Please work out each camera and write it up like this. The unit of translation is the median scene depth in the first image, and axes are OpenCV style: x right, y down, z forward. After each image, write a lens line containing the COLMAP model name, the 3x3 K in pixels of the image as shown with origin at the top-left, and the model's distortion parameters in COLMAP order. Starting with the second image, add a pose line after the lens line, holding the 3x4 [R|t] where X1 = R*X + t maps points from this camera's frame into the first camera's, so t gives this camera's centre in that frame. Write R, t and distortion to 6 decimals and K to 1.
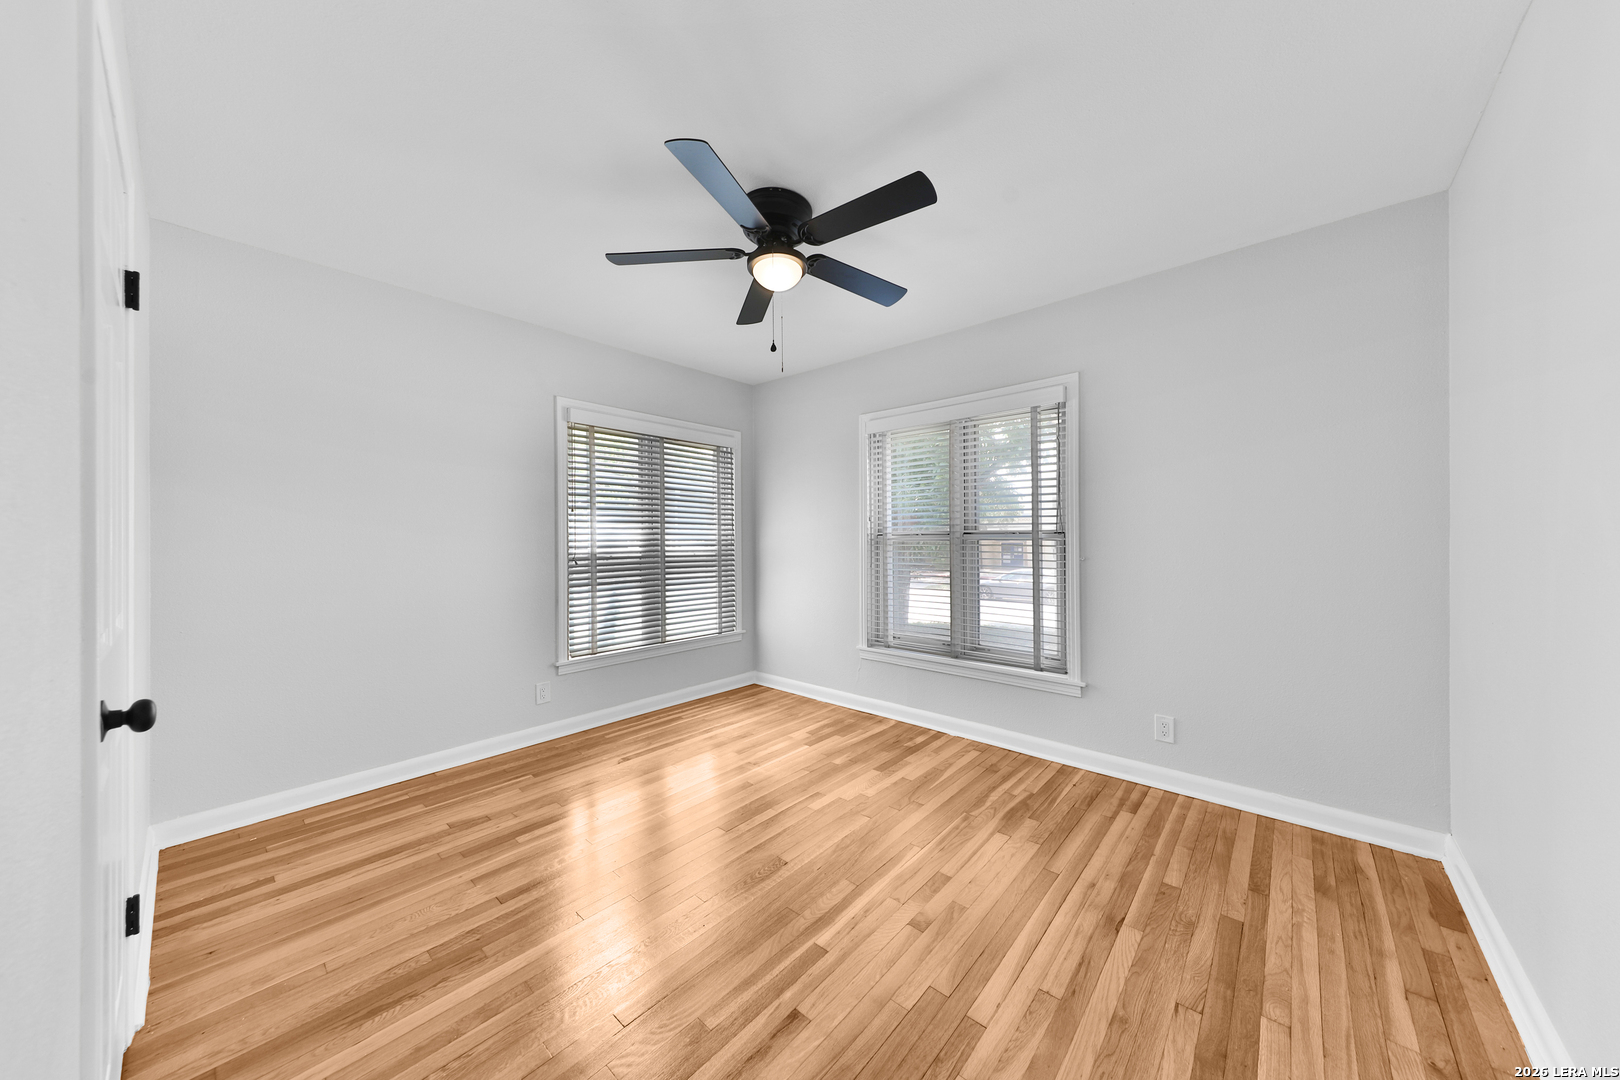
lens RADIAL K [[546.1, 0, 814.9], [0, 546.1, 556.1], [0, 0, 1]] dist [0.020218, -0.005334]
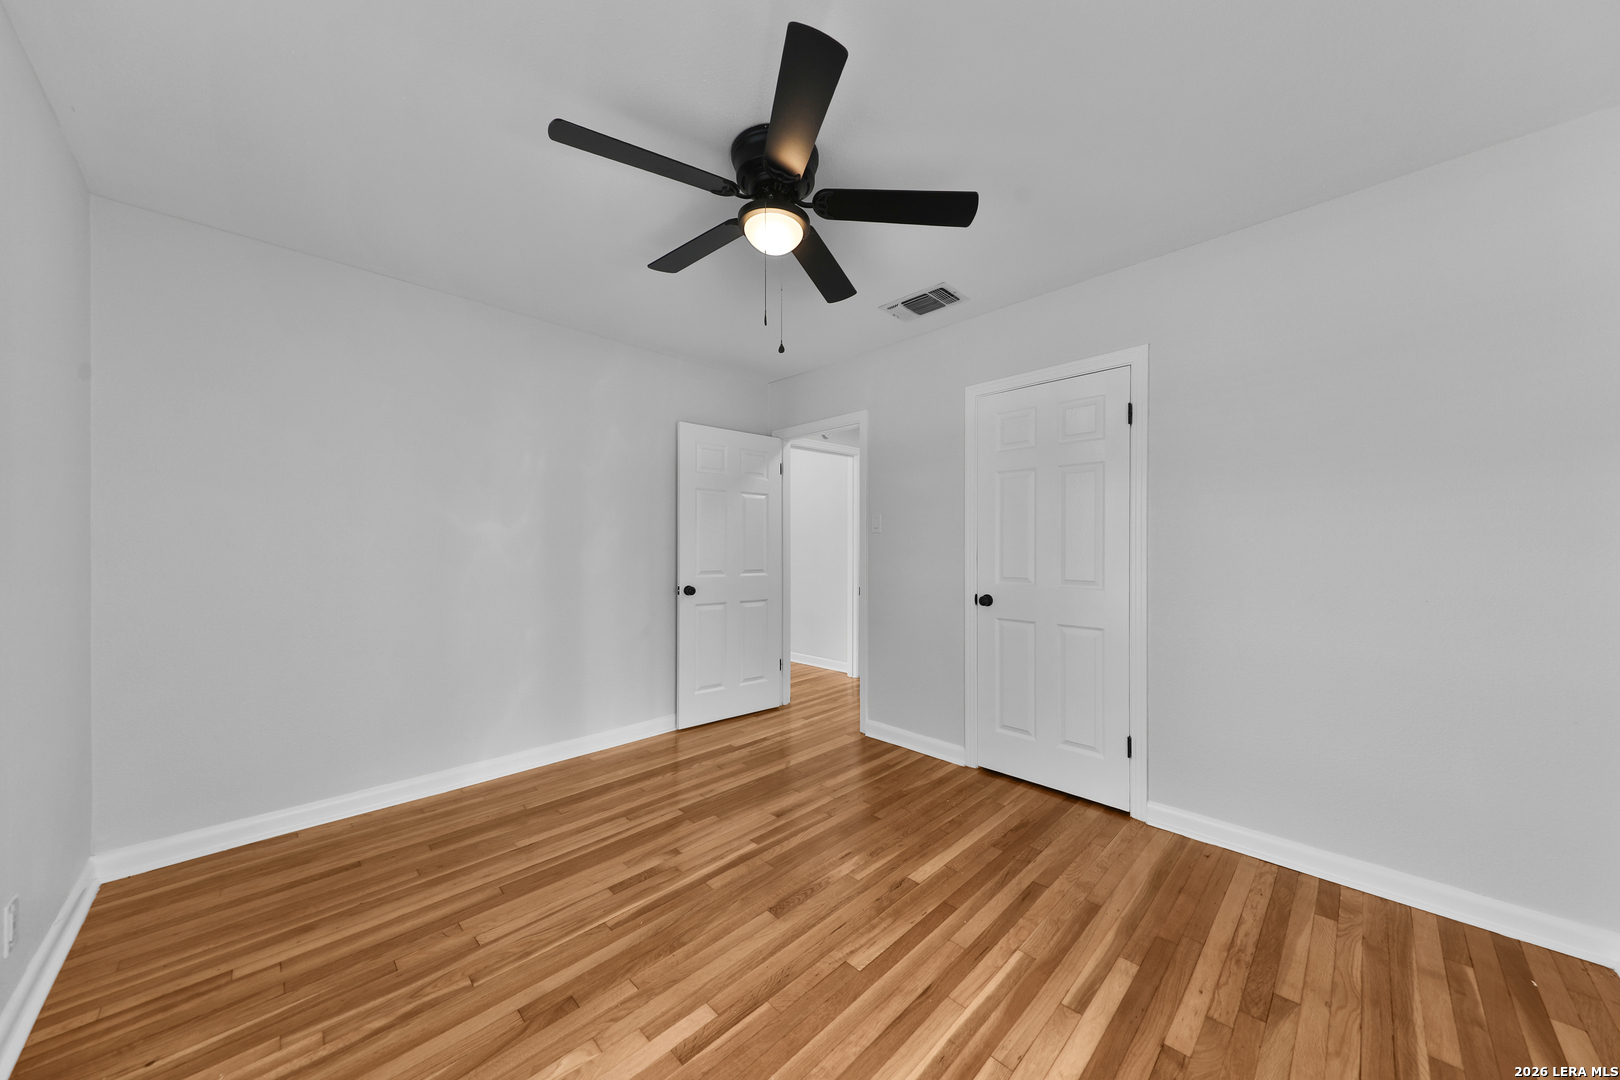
lens RADIAL K [[542.9, 0, 830.6], [0, 542.9, 556.1], [0, 0, 1]] dist [0.020075, -0.005293]
pose [[-0.999076, 0.005858, 0.042586, -0.142019], [0.007991, 0.998712, 0.050108, -0.046555], [-0.042238, 0.050402, -0.997835, 1.349588]]
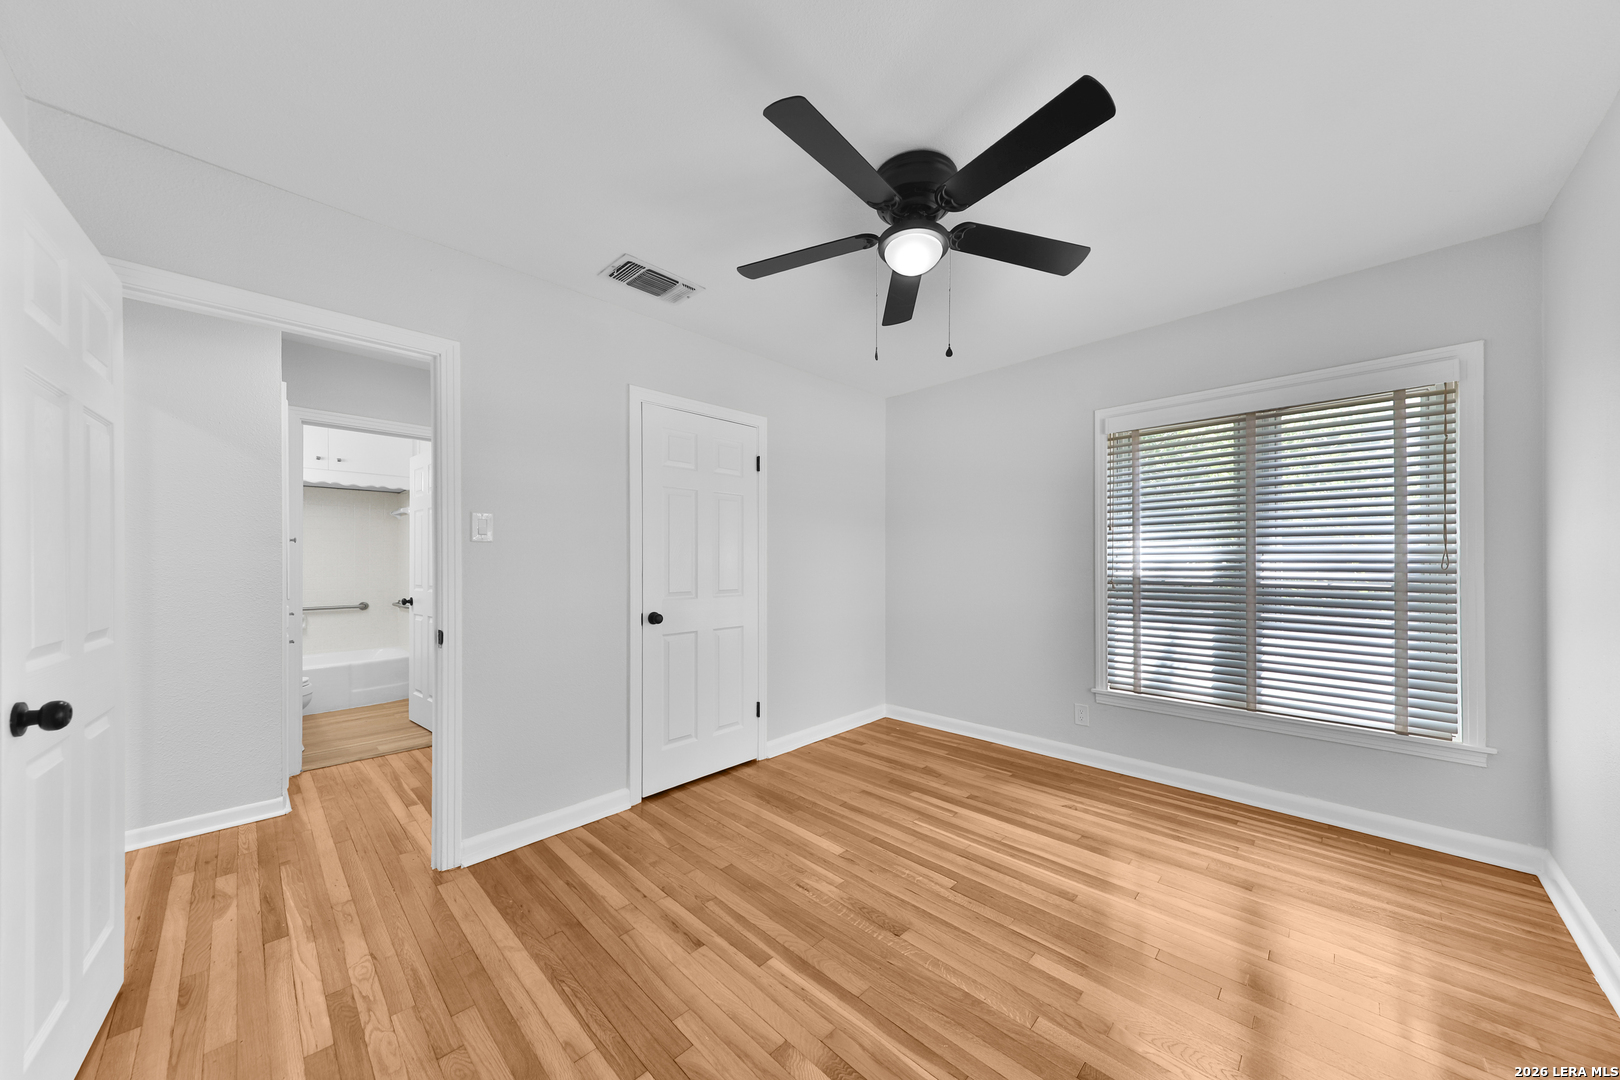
lens RADIAL K [[545.1, 0, 822.3], [0, 545.1, 573.3], [0, 0, 1]] dist [0.019064, -0.005501]
pose [[-0.045843, 0.030438, -0.998485, 0.585064], [-0.025856, 0.999165, 0.031645, -0.029658], [0.998614, 0.027268, -0.045017, 0.654873]]
